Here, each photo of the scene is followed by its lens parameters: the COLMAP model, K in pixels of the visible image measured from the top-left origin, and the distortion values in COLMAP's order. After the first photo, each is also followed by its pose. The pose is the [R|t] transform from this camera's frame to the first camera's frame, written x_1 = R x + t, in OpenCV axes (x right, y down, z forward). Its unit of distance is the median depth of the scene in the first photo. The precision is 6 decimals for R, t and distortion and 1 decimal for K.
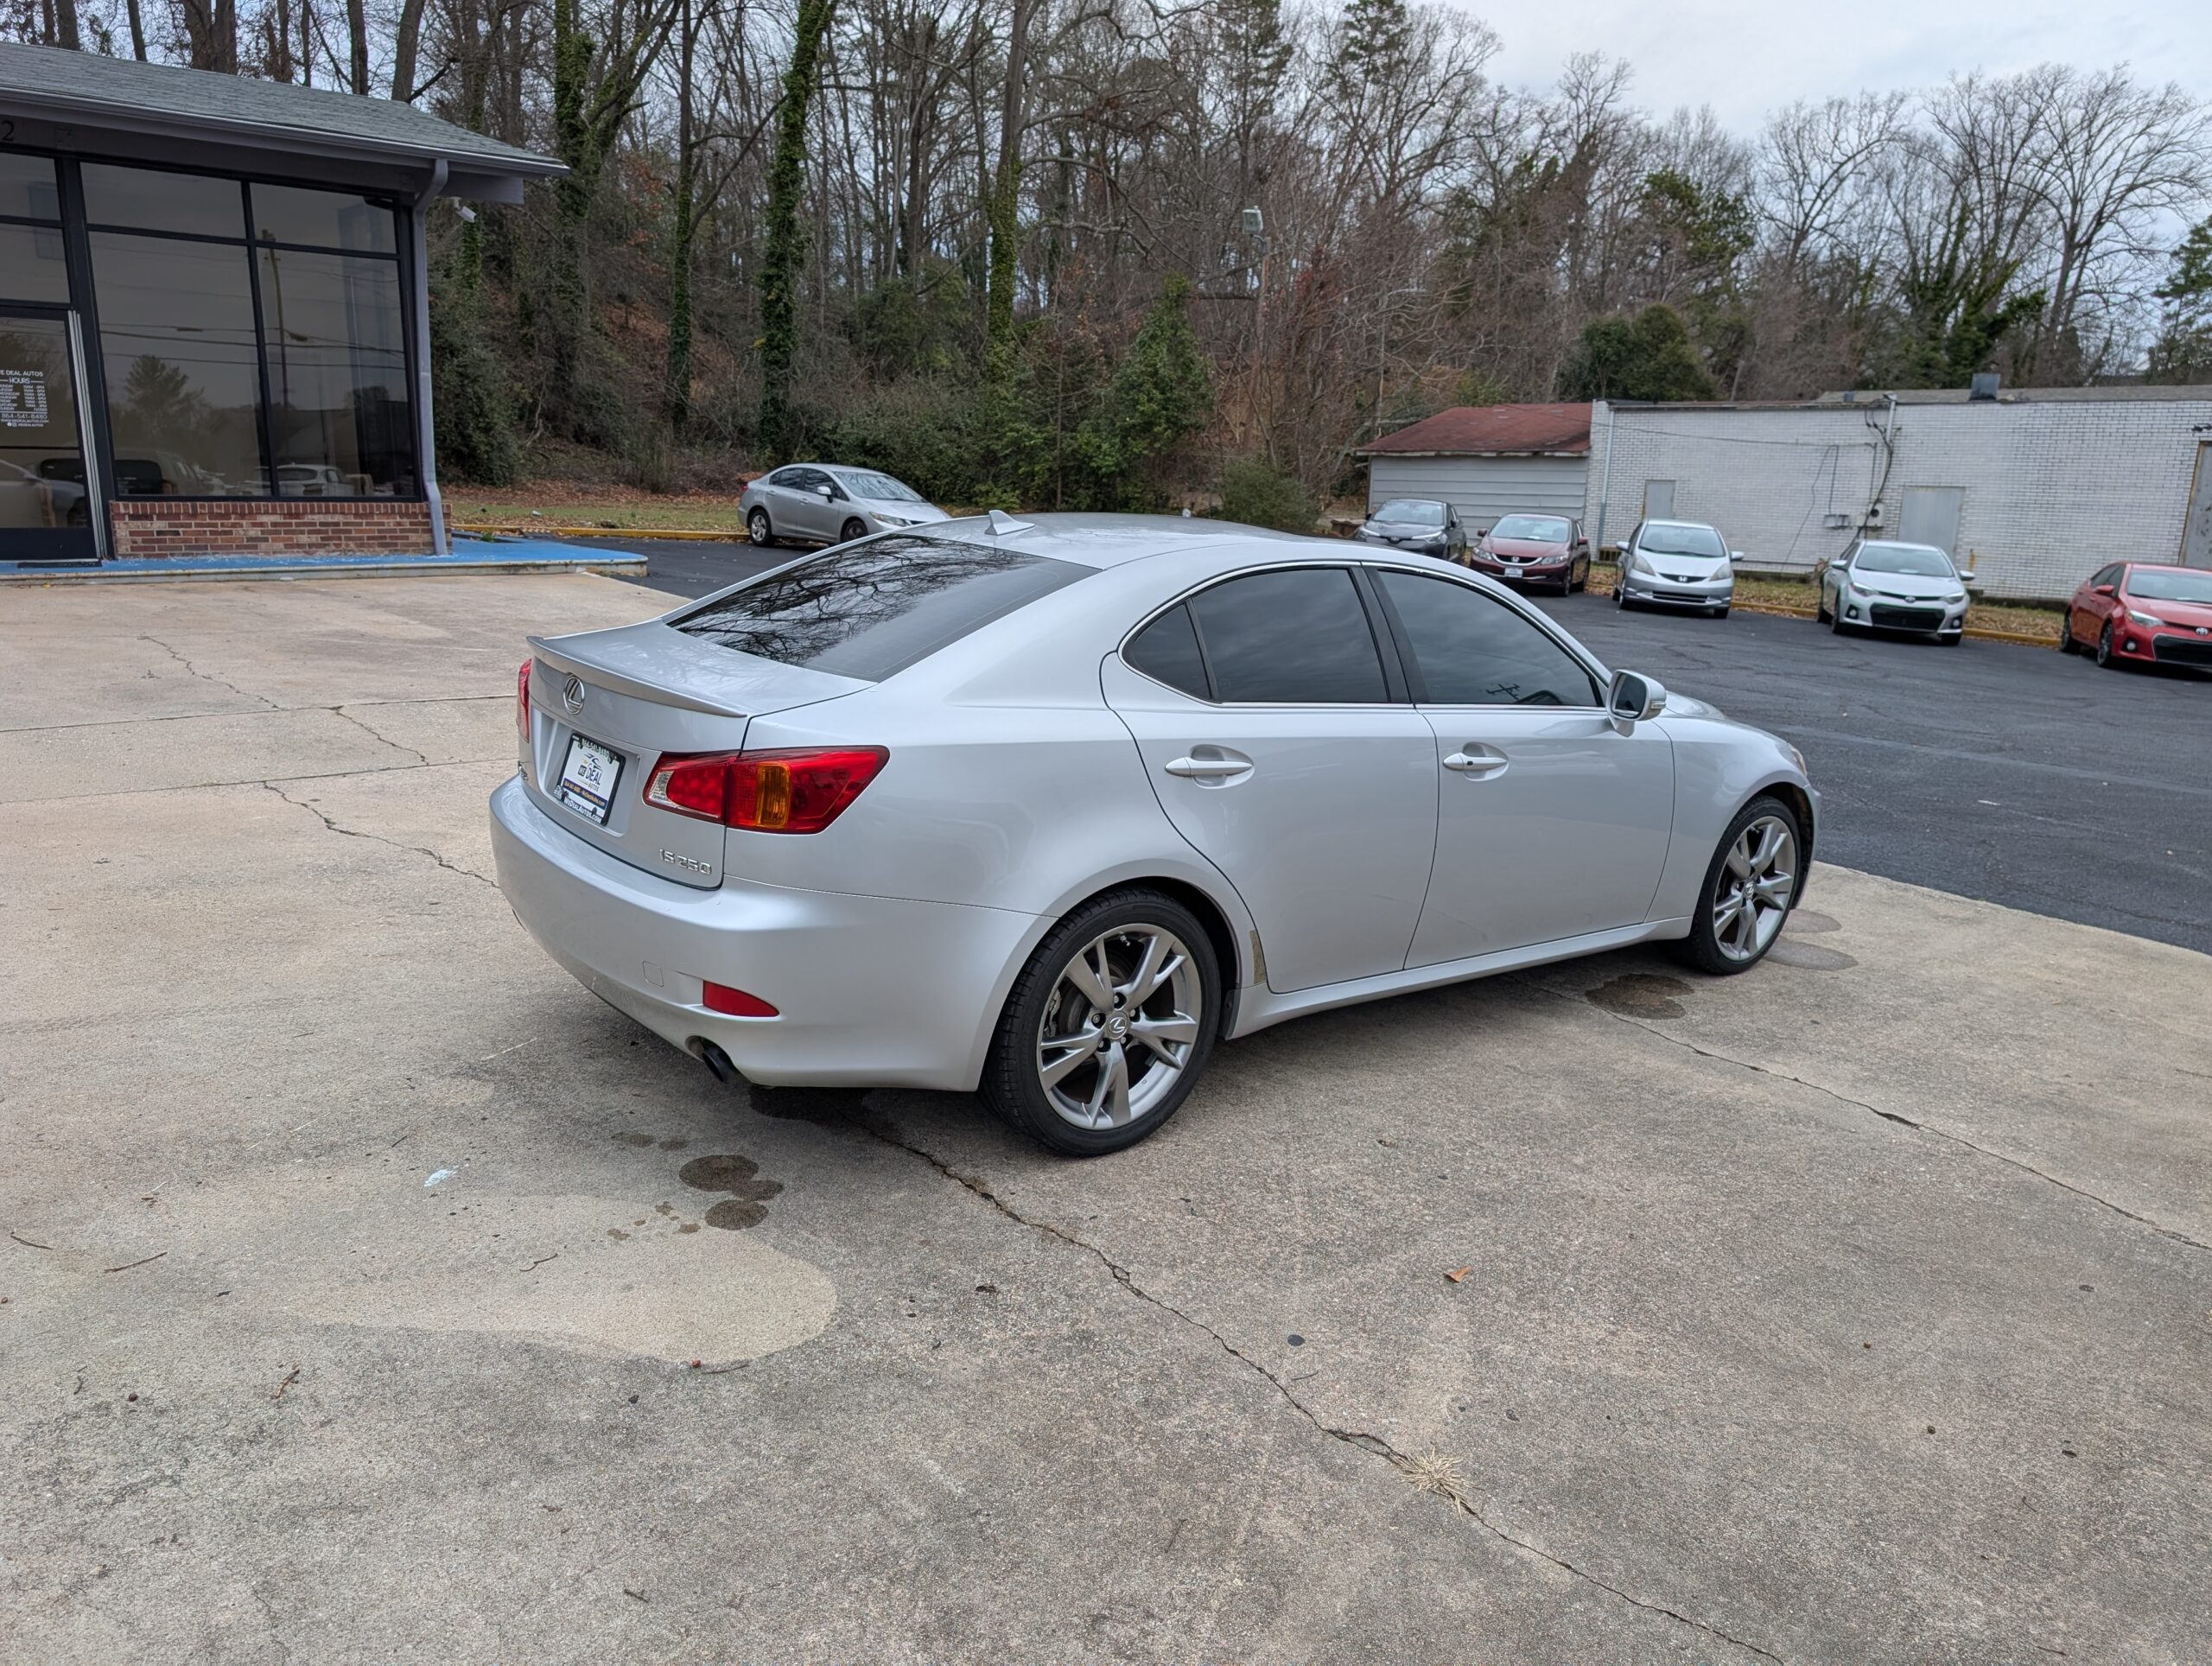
lens RADIAL K [[1589.5, 0, 1091.2], [0, 1589.5, 843.5], [0, 0, 1]] dist [0.015371, -0.011467]
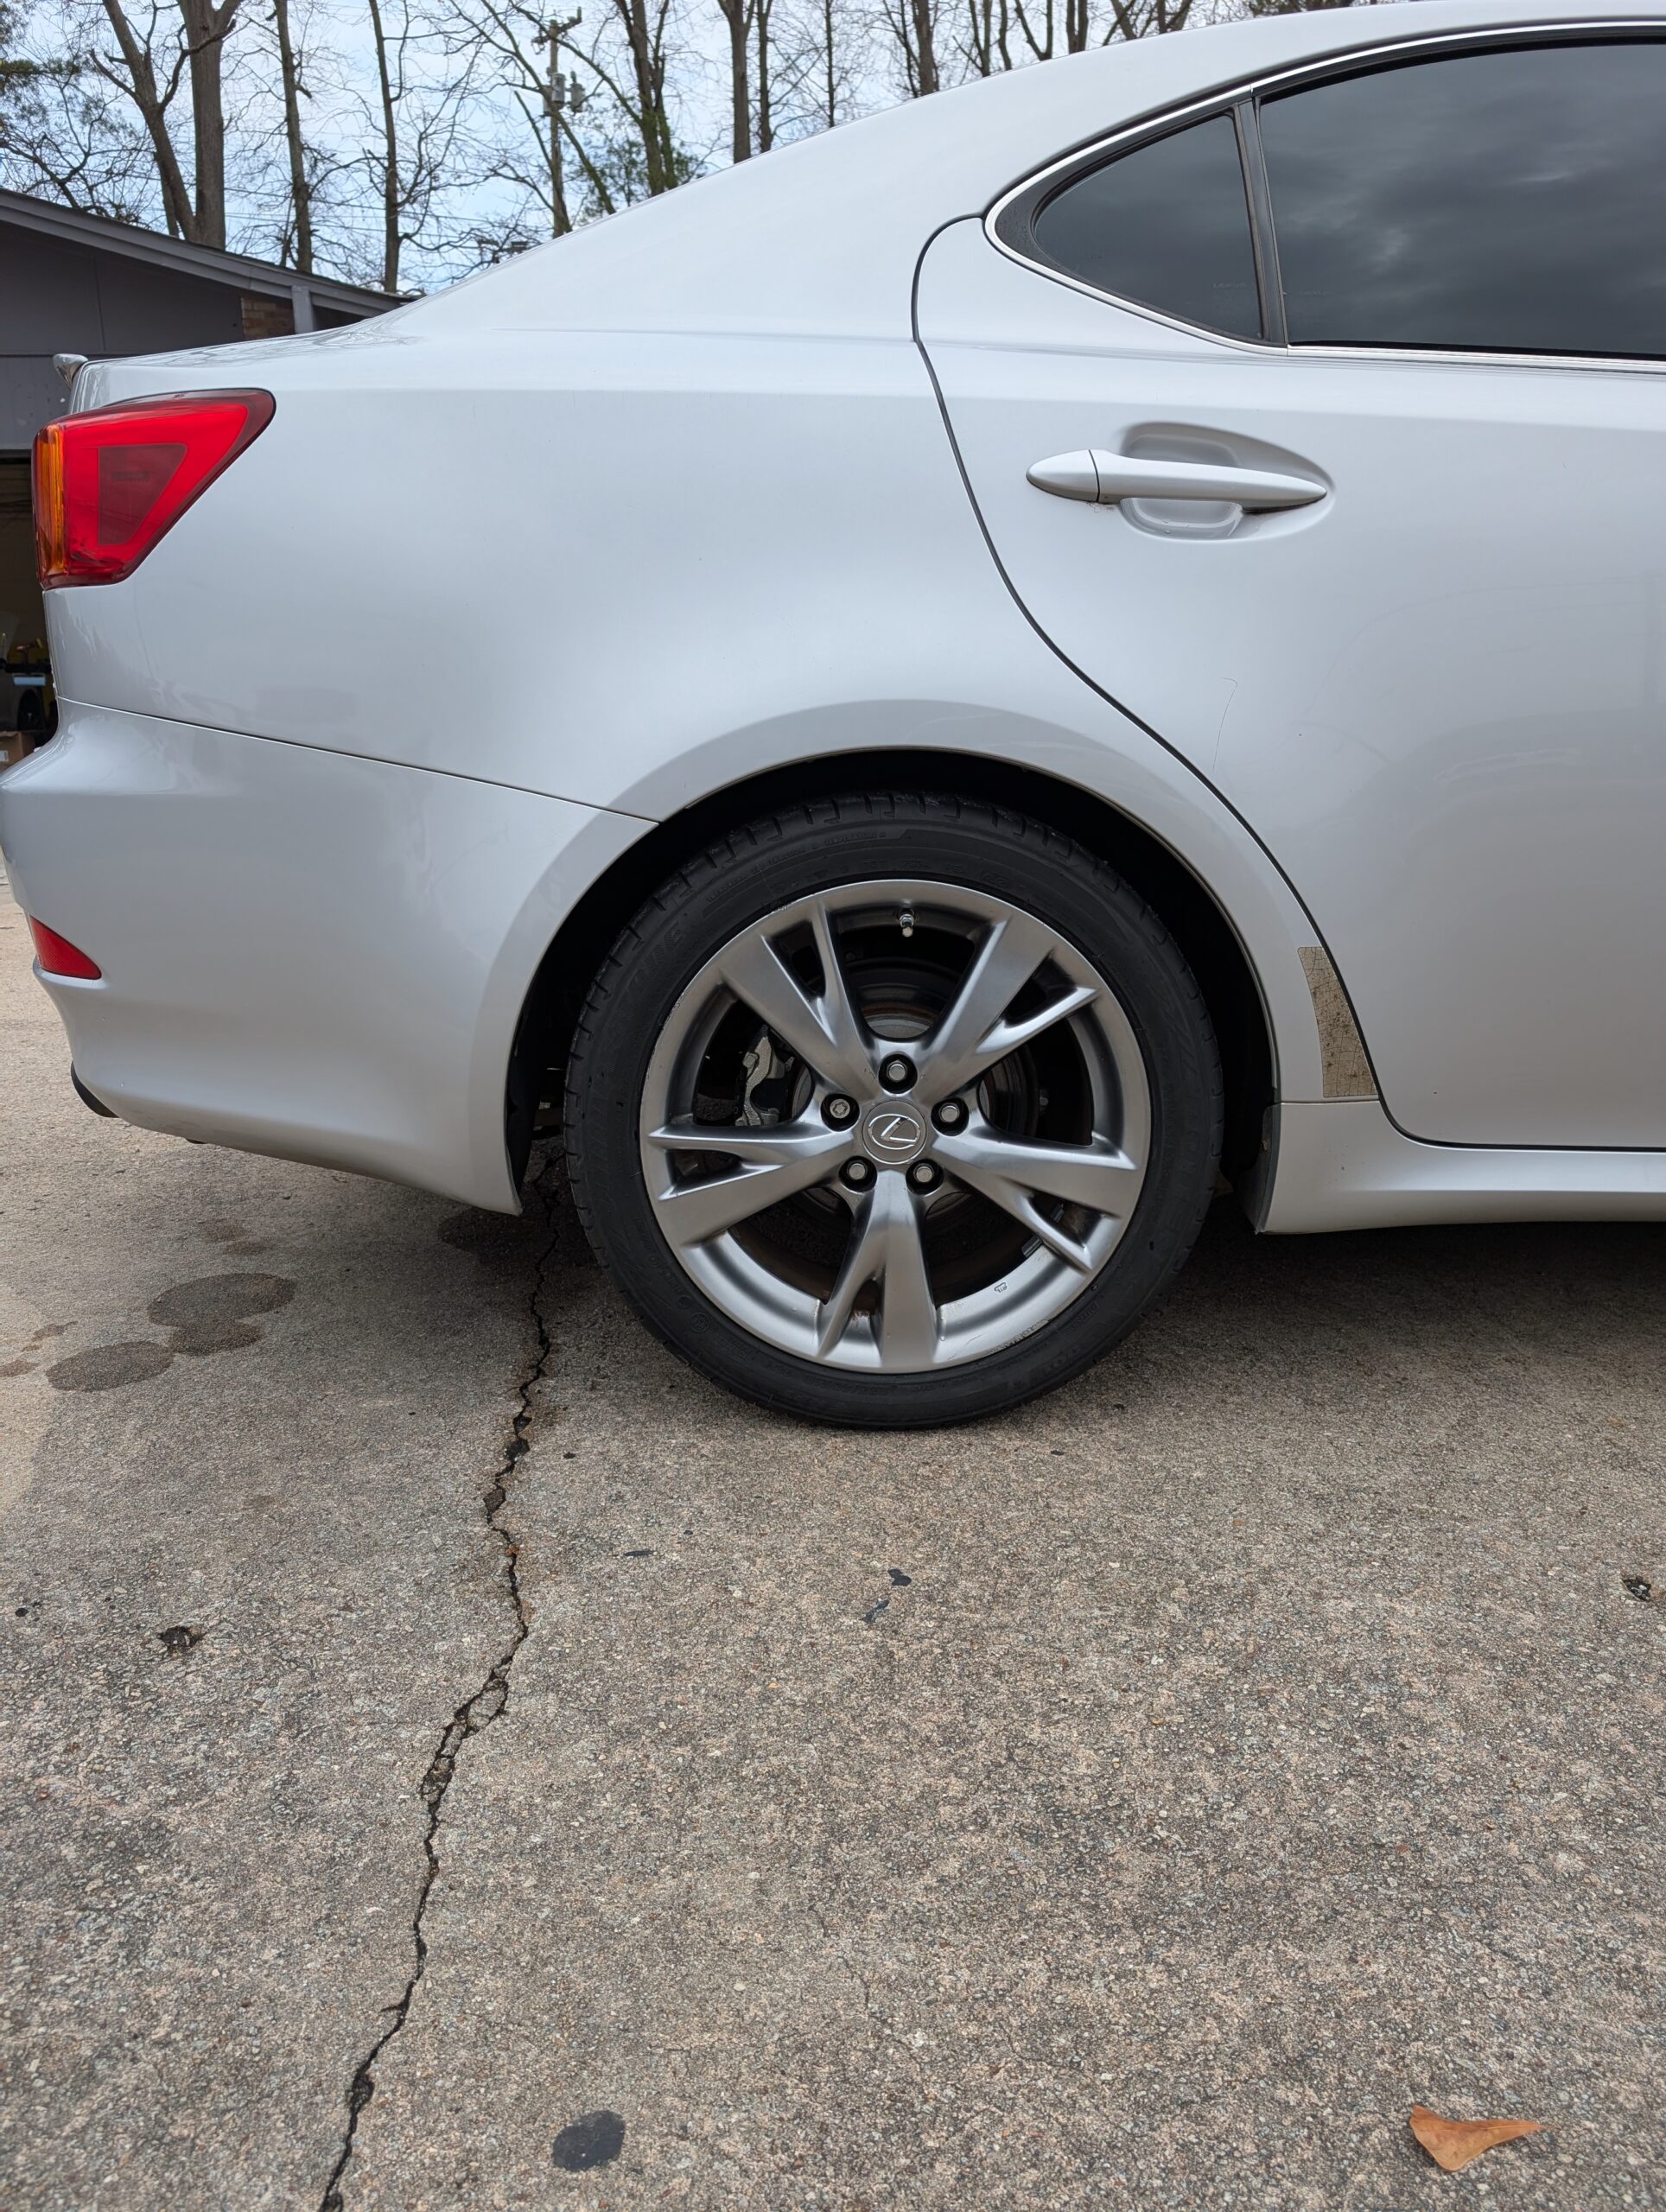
lens RADIAL K [[1589.5, 0, 835.4], [0, 1589.5, 1127.0], [0, 0, 1]] dist [0.015371, -0.011467]
pose [[0.800061, 0.106750, -0.590345, 0.191785], [-0.102247, 0.993907, 0.041156, 0.074255], [0.591141, 0.027433, 0.806101, 0.494143]]
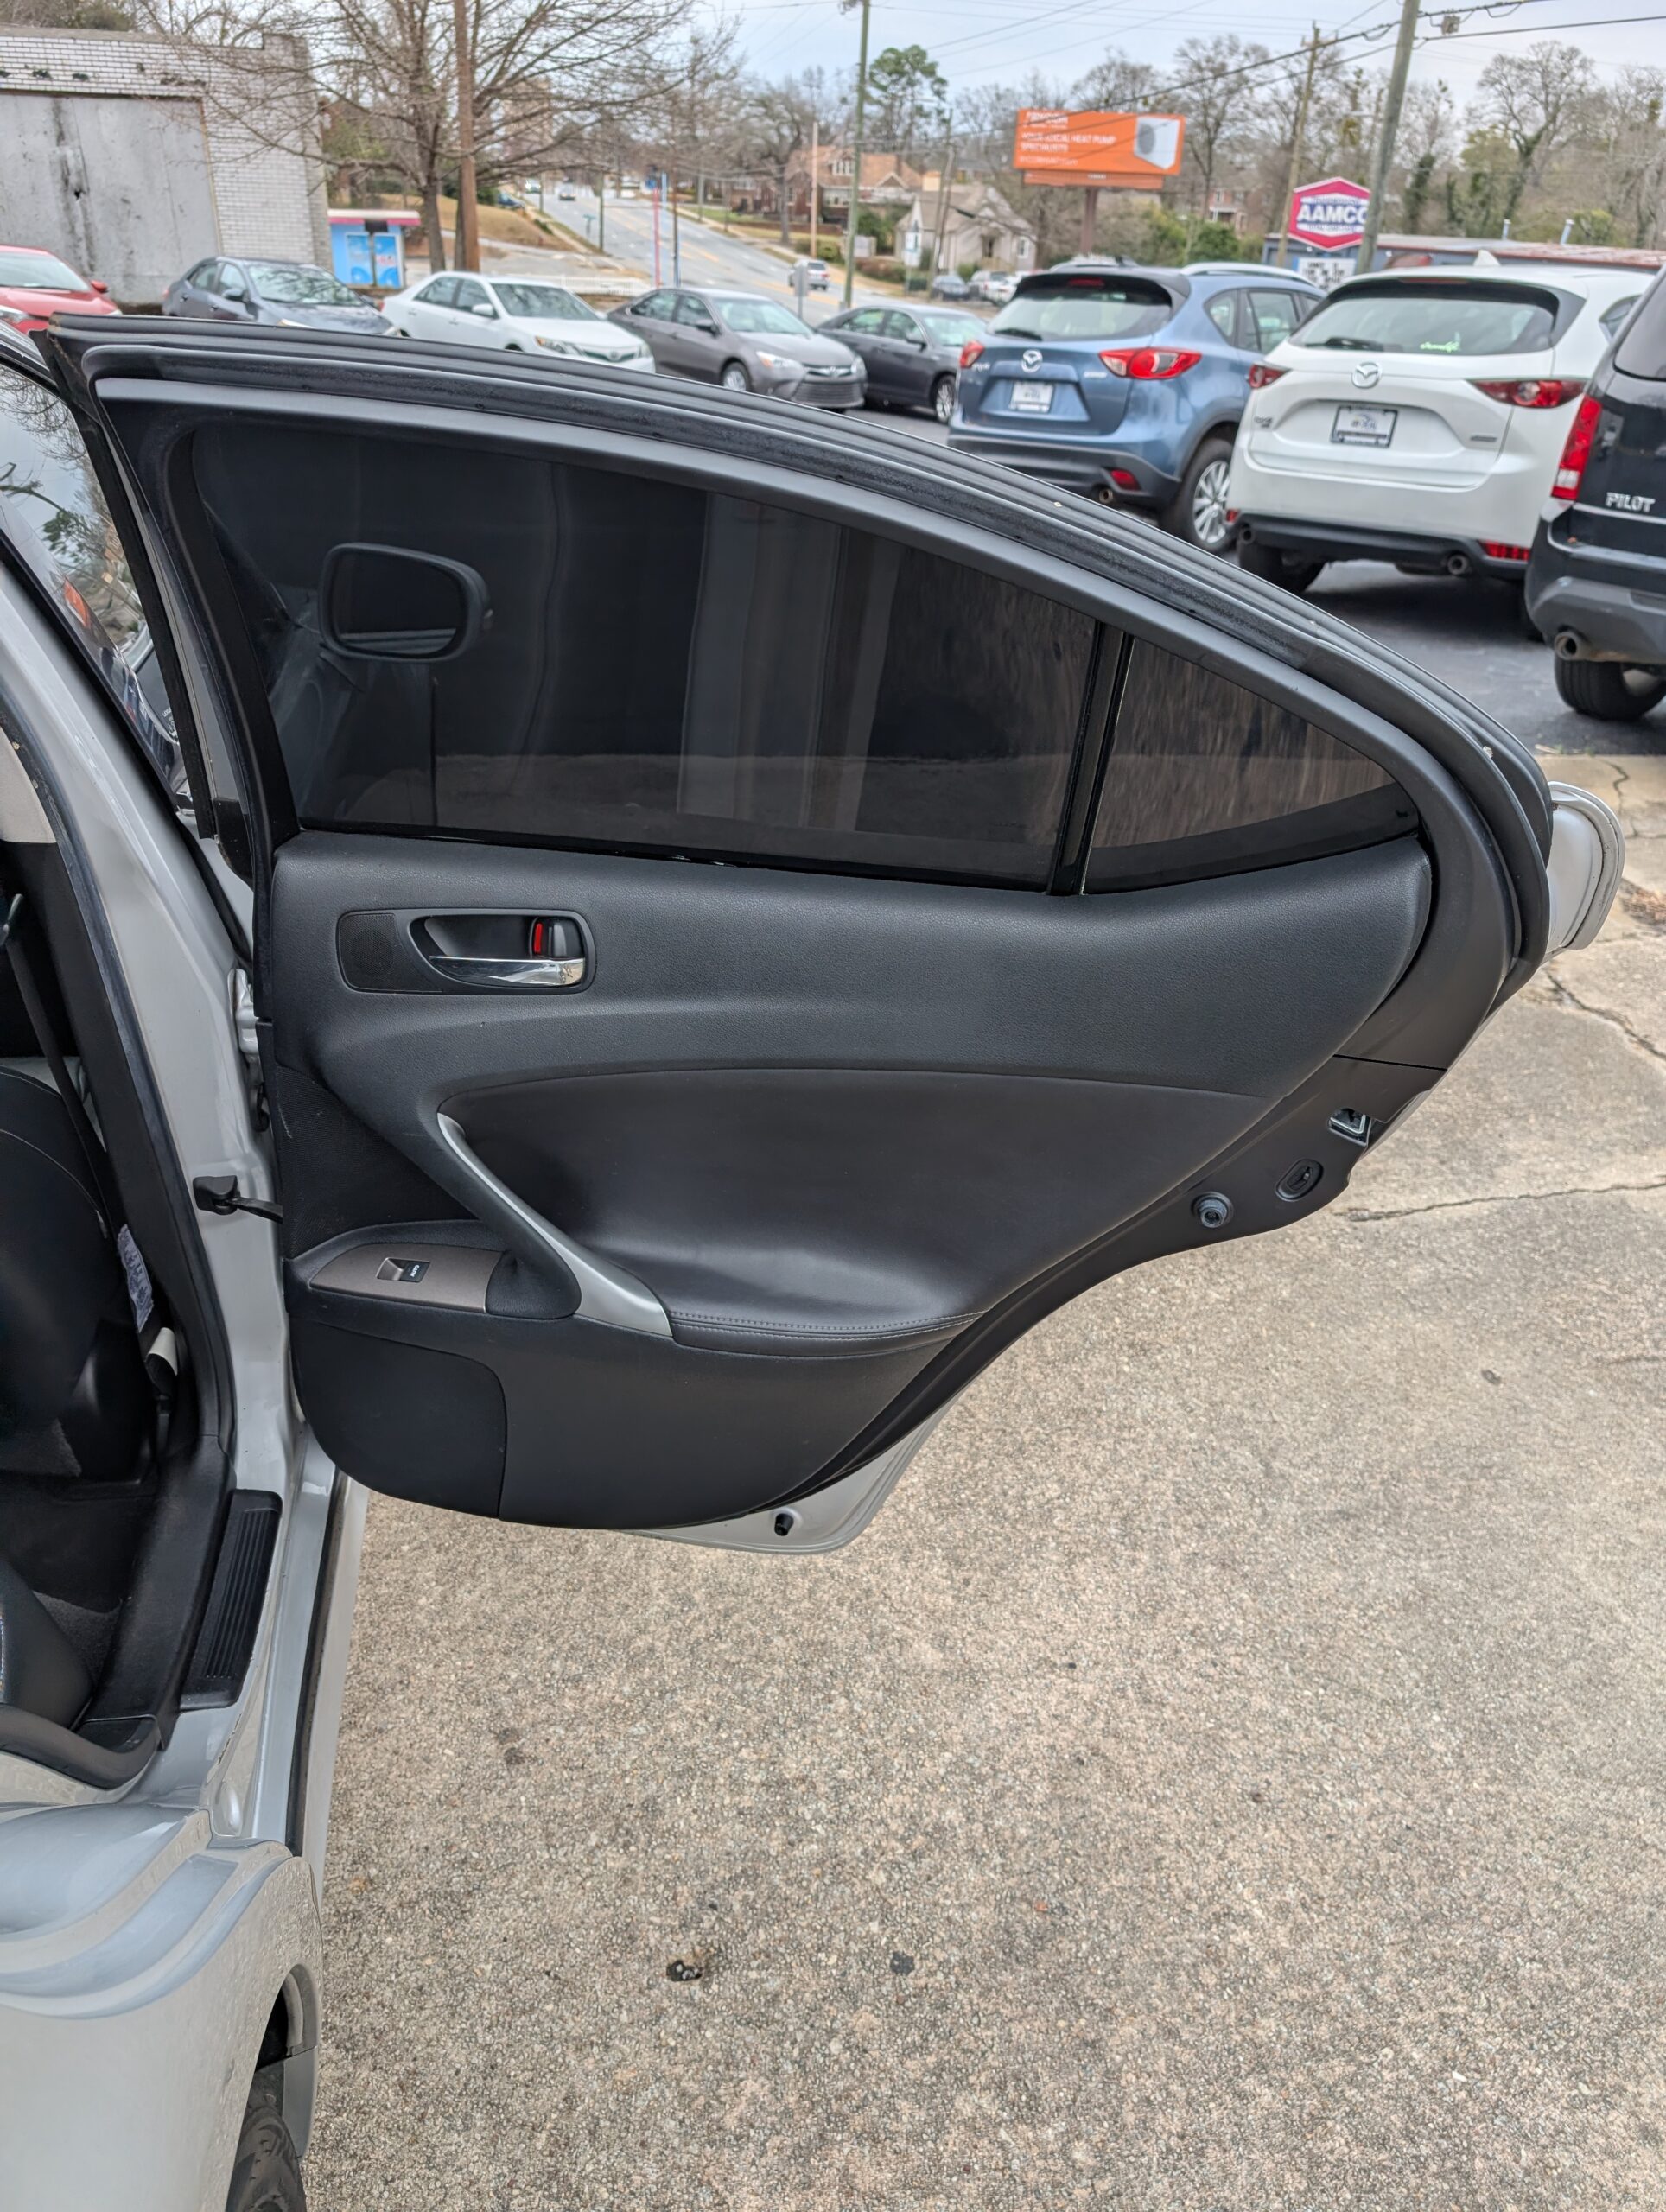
lens RADIAL K [[1589.5, 0, 827.1], [0, 1589.5, 1115.6], [0, 0, 1]] dist [0.015371, -0.011467]
pose [[0.468146, -0.447709, 0.761837, -0.000274], [0.181555, 0.892487, 0.412923, -0.118867], [-0.864799, -0.054993, 0.499098, 0.635614]]
